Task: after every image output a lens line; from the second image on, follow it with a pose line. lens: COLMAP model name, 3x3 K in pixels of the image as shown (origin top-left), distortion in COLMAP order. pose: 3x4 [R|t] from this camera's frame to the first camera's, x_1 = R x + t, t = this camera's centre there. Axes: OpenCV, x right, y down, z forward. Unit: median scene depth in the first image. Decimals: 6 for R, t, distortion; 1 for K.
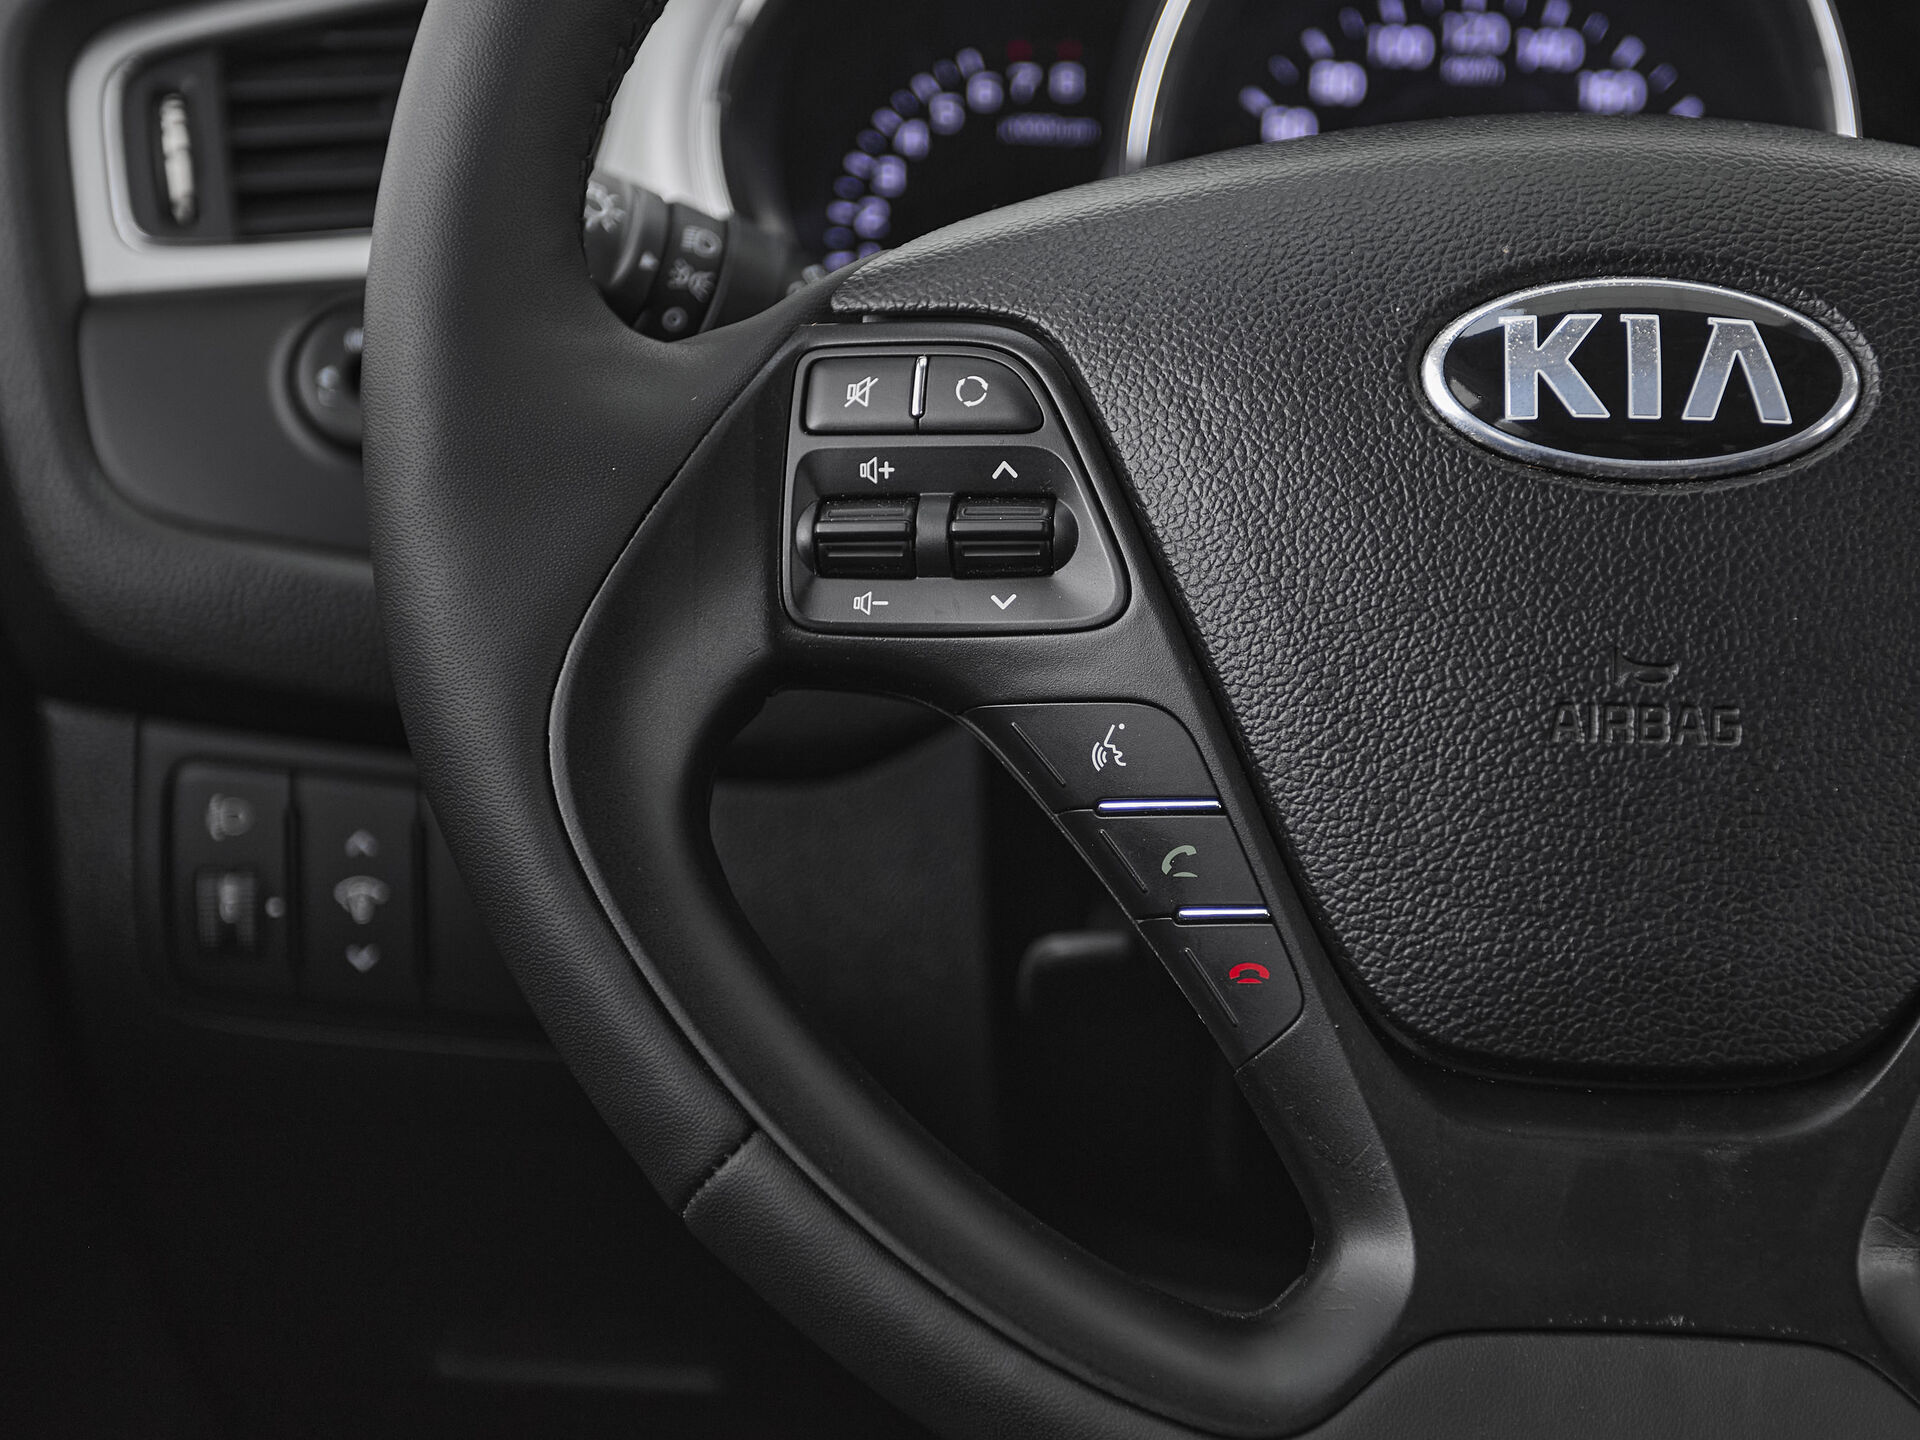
lens RADIAL K [[3194.6, 0, 1040.3], [0, 3194.6, 777.4], [0, 0, 1]] dist [0.006064, 0.046471]
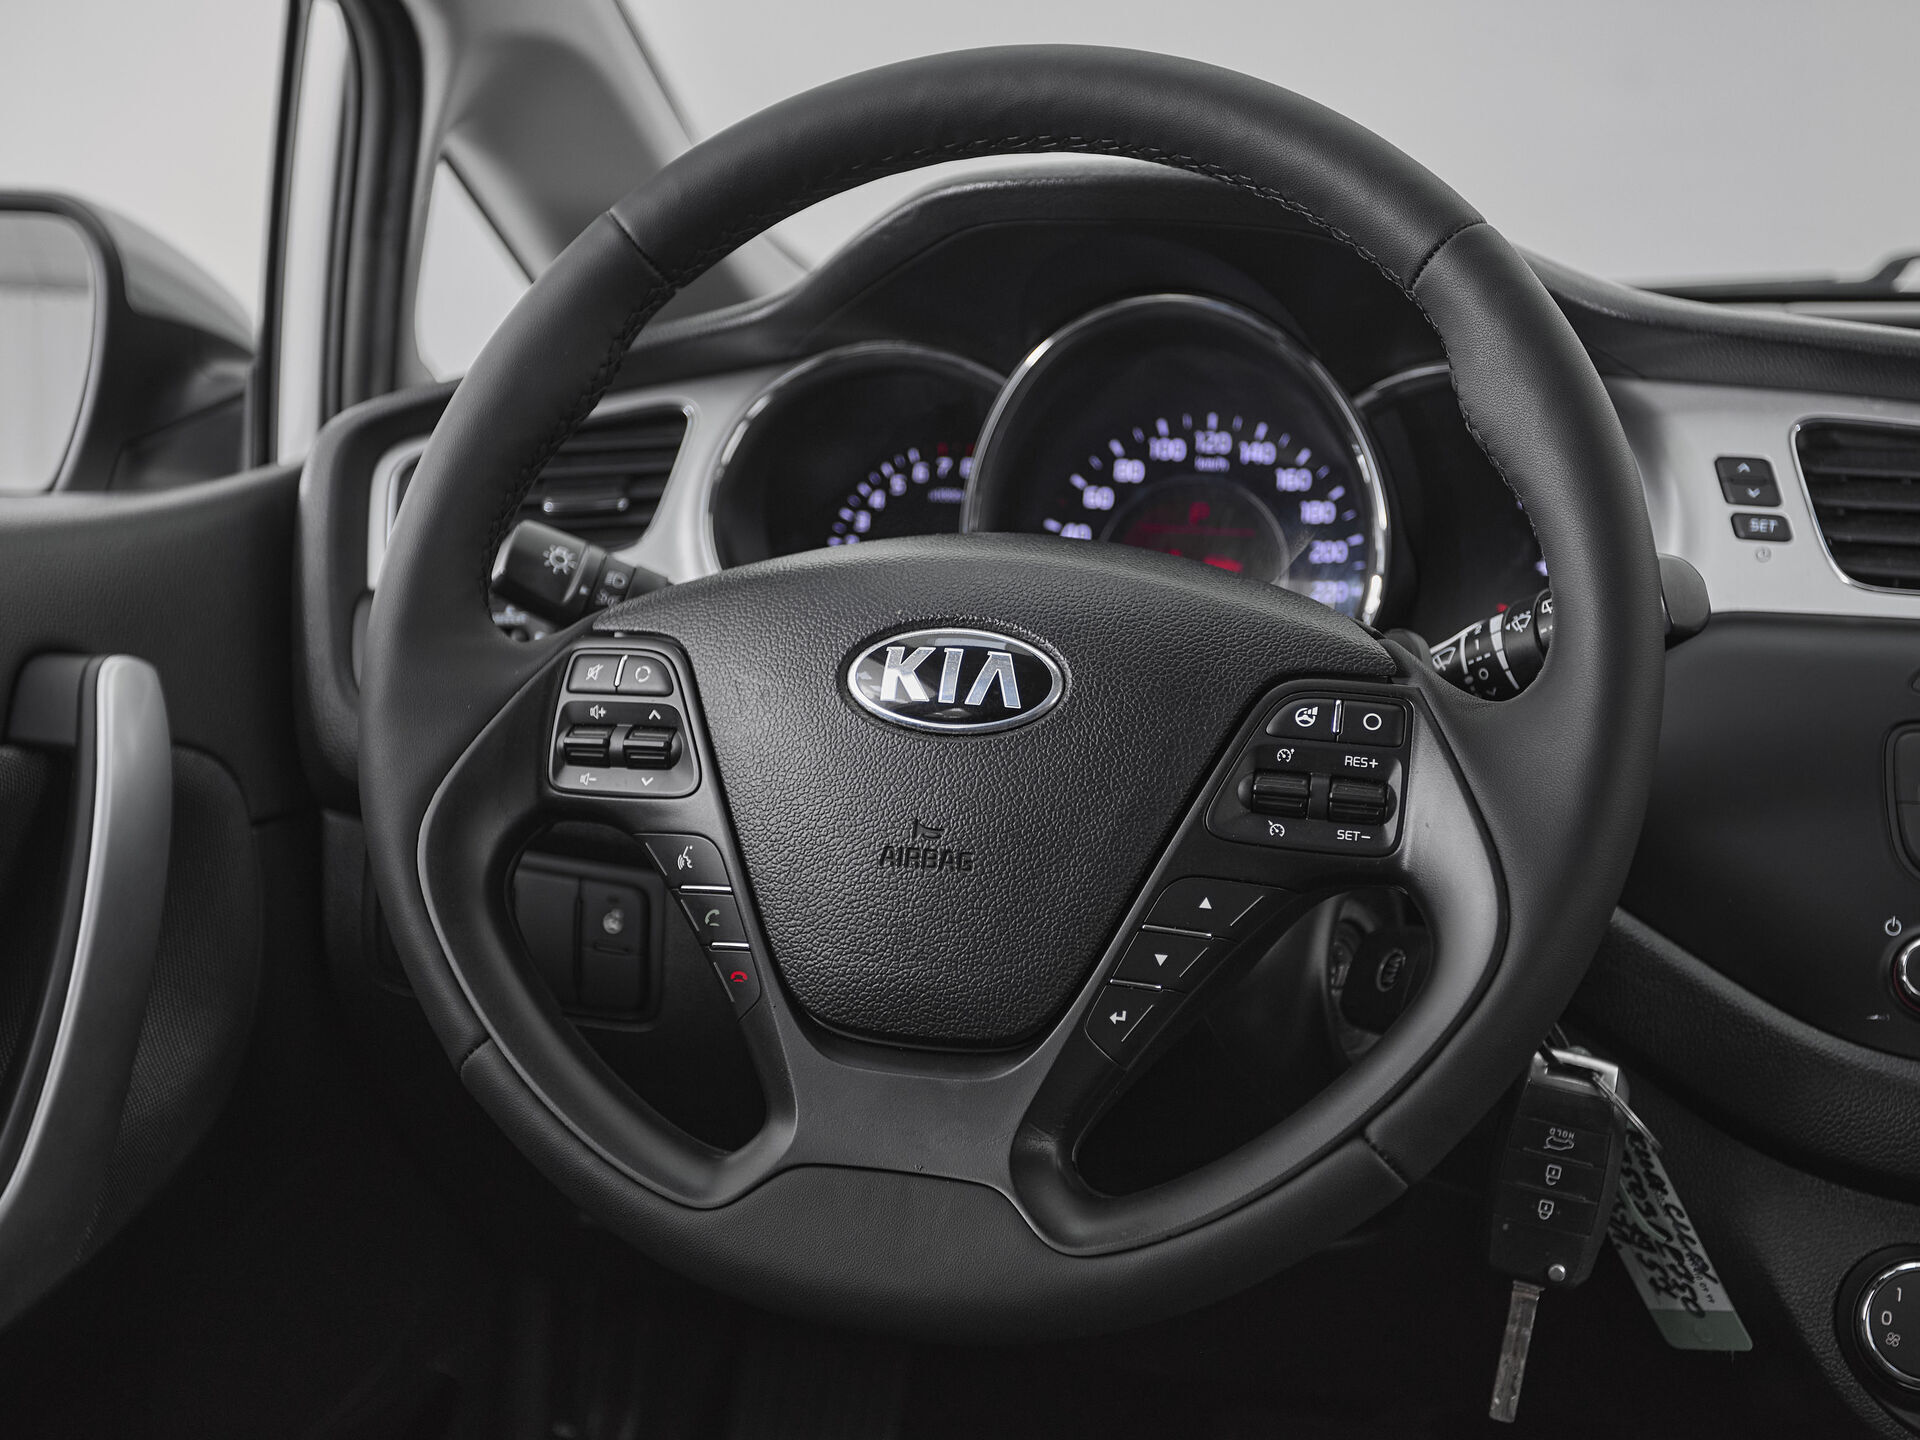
lens RADIAL K [[2632.3, 0, 960.0], [0, 2632.3, 720.0], [0, 0, 1]] dist [0.004563, 0.101788]
pose [[0.968901, 0.040195, -0.244162, 0.586809], [-0.056824, 0.996492, -0.061445, -0.003945], [0.240836, 0.073408, 0.967786, -0.544023]]
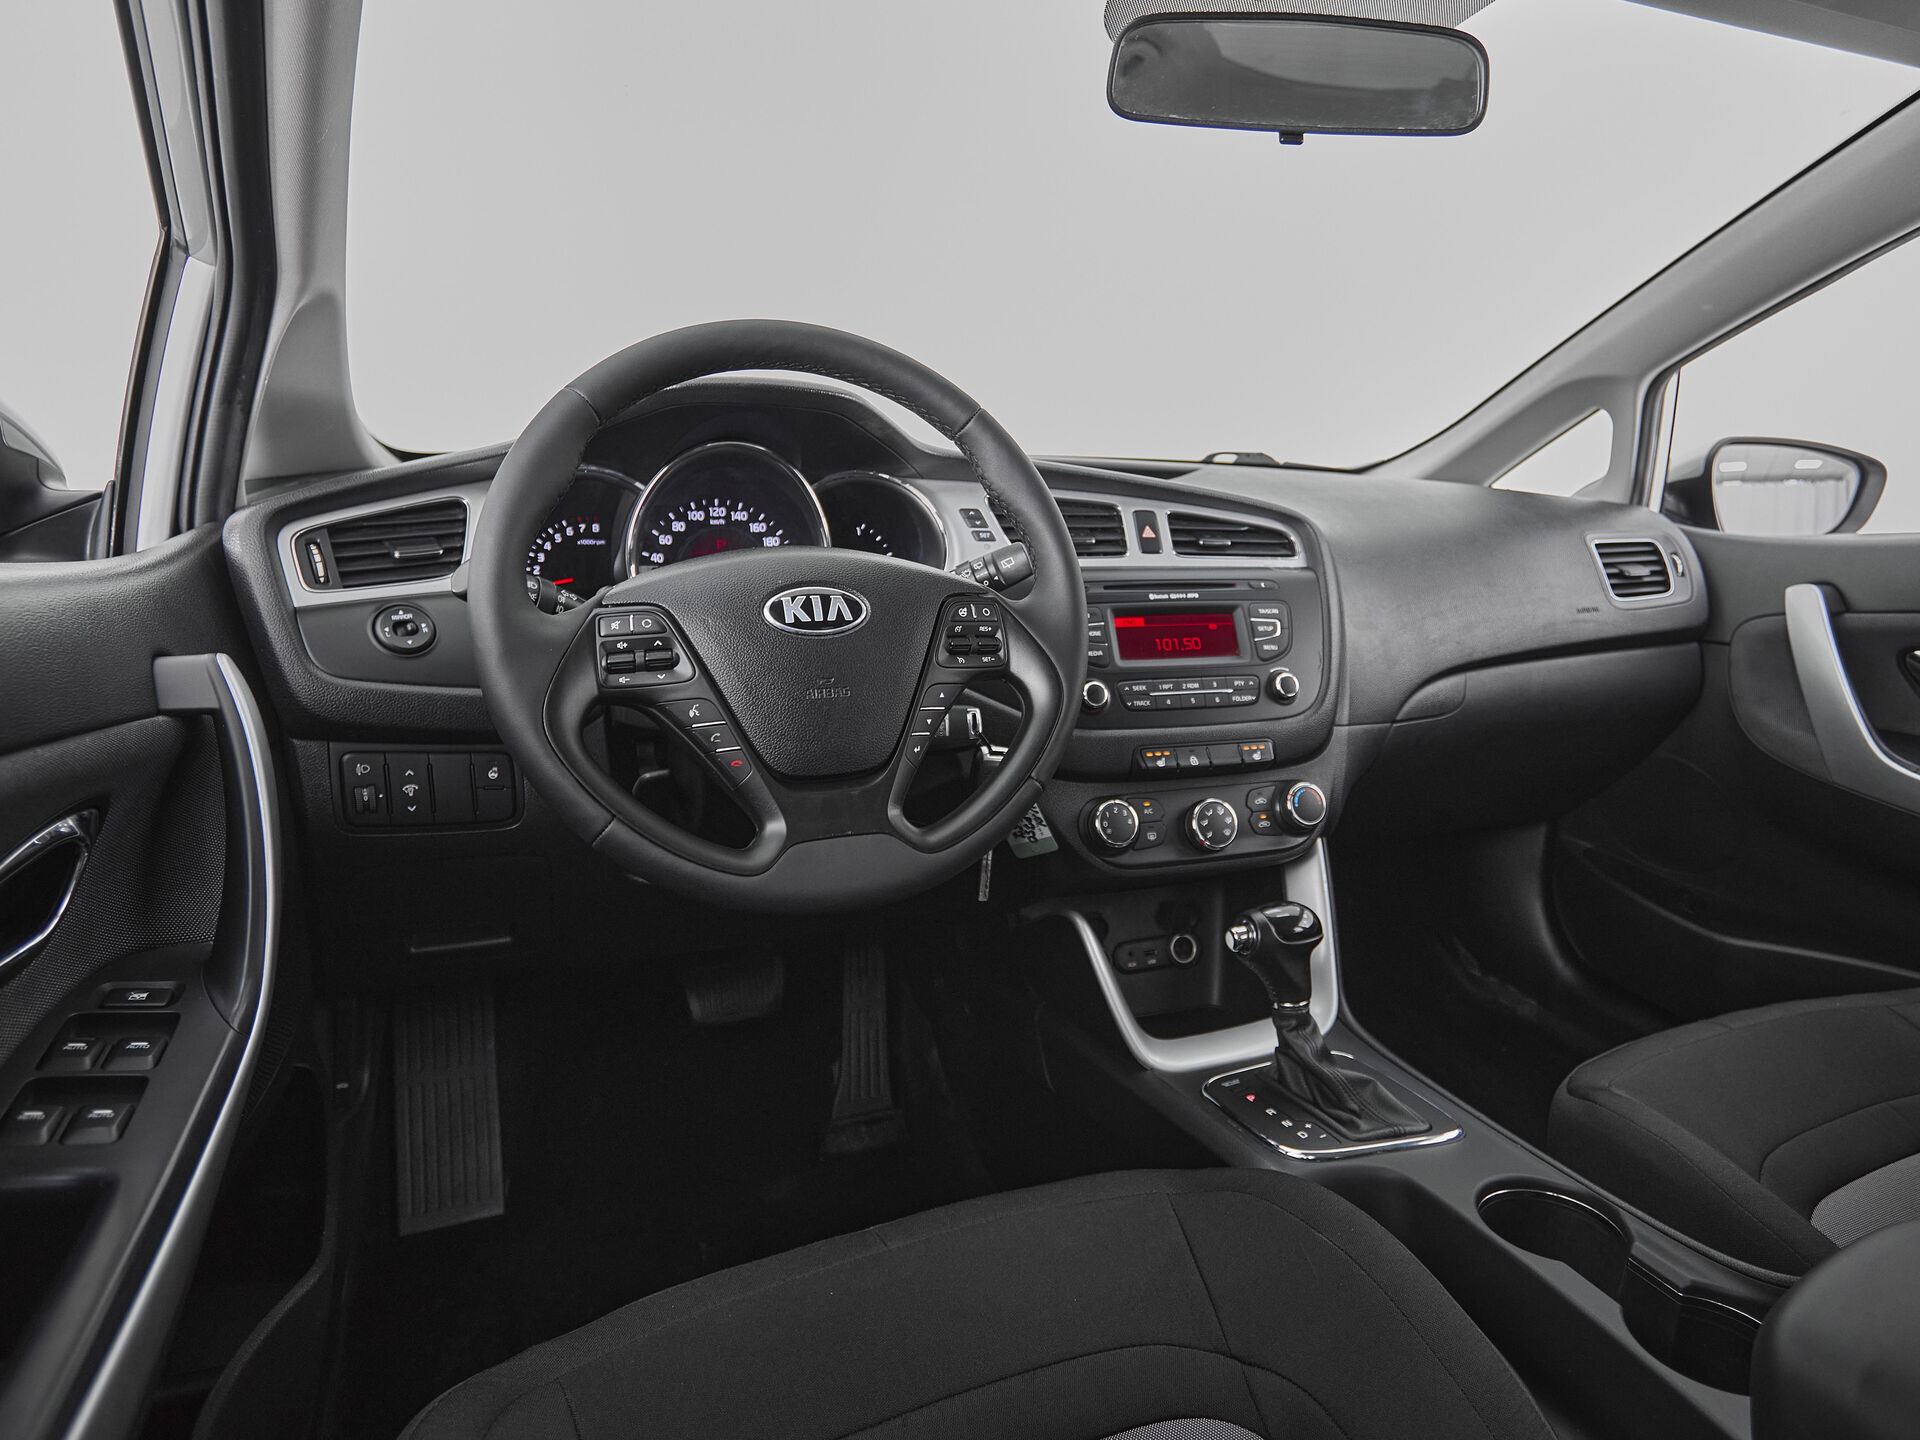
lens RADIAL K [[1168.3, 0, 1031.8], [0, 1168.3, 669.7], [0, 0, 1]] dist [-0.003507, -0.000078]
pose [[0.886336, -0.076721, 0.456642, -0.267738], [0.104128, 0.993944, -0.035118, 0.034665], [-0.451182, 0.078676, 0.888957, -0.482610]]
